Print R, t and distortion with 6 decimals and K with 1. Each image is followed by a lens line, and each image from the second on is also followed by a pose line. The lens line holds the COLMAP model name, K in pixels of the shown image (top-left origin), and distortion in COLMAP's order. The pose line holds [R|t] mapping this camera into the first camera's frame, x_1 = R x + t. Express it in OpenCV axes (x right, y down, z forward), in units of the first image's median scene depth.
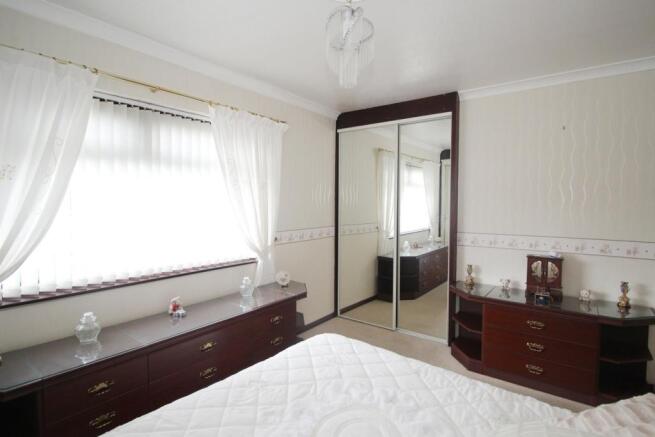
lens RADIAL K [[333.1, 0, 327.5], [0, 333.1, 217.4], [0, 0, 1]] dist [0.000207, -0.000147]
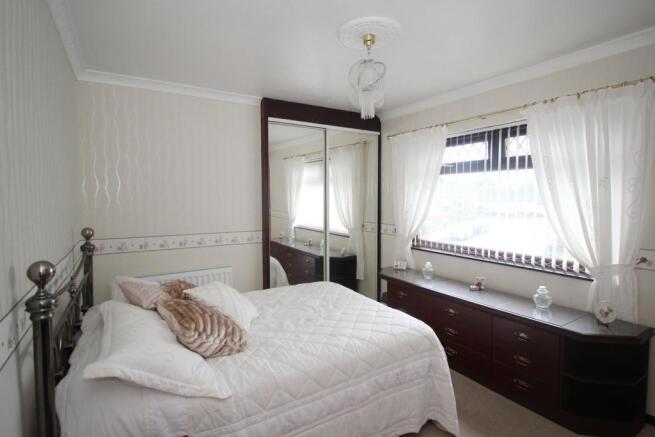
lens RADIAL K [[333.1, 0, 327.7], [0, 333.1, 216.4], [0, 0, 1]] dist [0.000207, -0.000147]
pose [[-0.355037, 0.052315, -0.933387, 0.795971], [-0.035888, 0.996934, 0.069528, -0.051545], [0.934163, 0.058182, -0.352071, 0.762772]]
